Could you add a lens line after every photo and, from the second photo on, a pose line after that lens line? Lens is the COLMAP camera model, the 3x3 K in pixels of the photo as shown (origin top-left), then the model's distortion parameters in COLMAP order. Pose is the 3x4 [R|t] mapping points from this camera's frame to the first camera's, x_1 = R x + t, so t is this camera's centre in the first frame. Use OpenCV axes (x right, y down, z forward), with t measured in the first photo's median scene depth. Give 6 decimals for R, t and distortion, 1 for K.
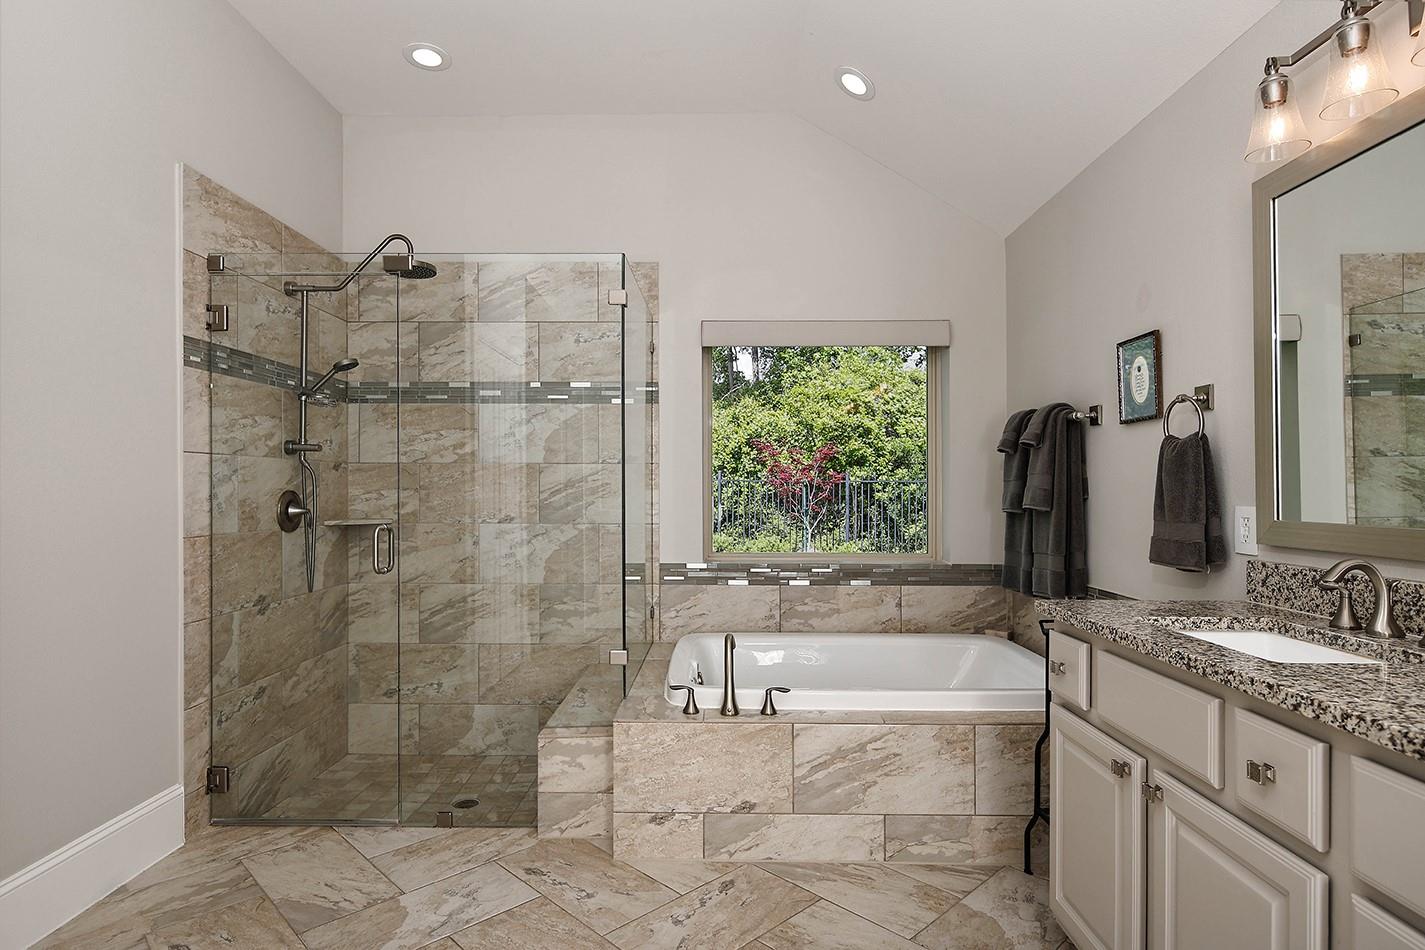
lens RADIAL K [[791.5, 0, 712.5], [0, 791.5, 475.0], [0, 0, 1]] dist [-0.000219, -0.000334]
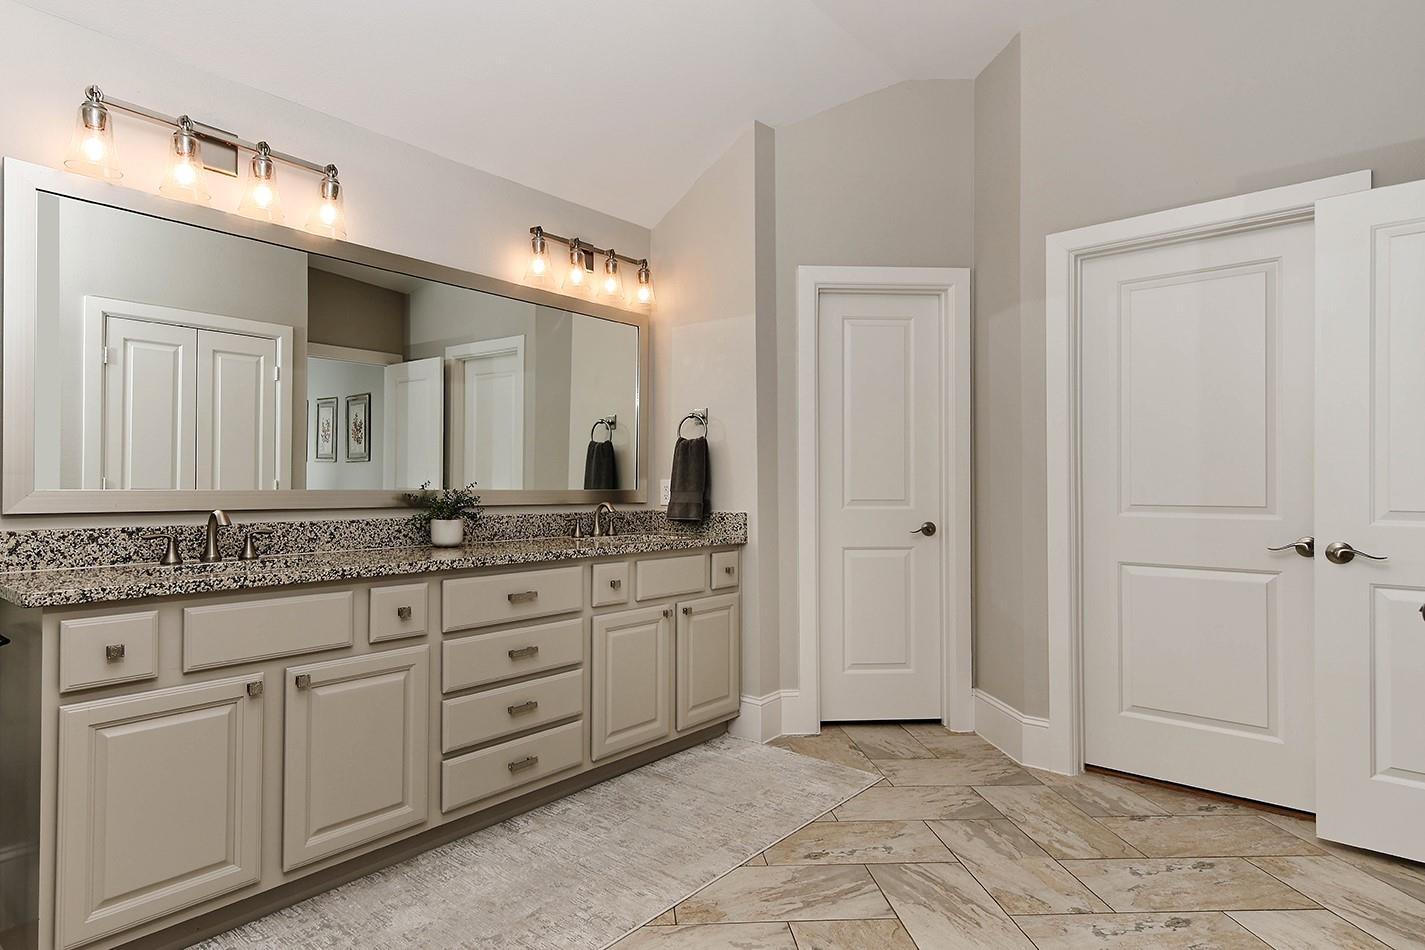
lens RADIAL K [[791.5, 0, 712.5], [0, 791.5, 475.0], [0, 0, 1]] dist [-0.000219, -0.000334]
pose [[-0.784047, 0.006357, 0.620669, -0.784412], [-0.012114, 0.999600, -0.025541, 0.061858], [-0.620583, -0.027544, -0.783657, 1.481709]]
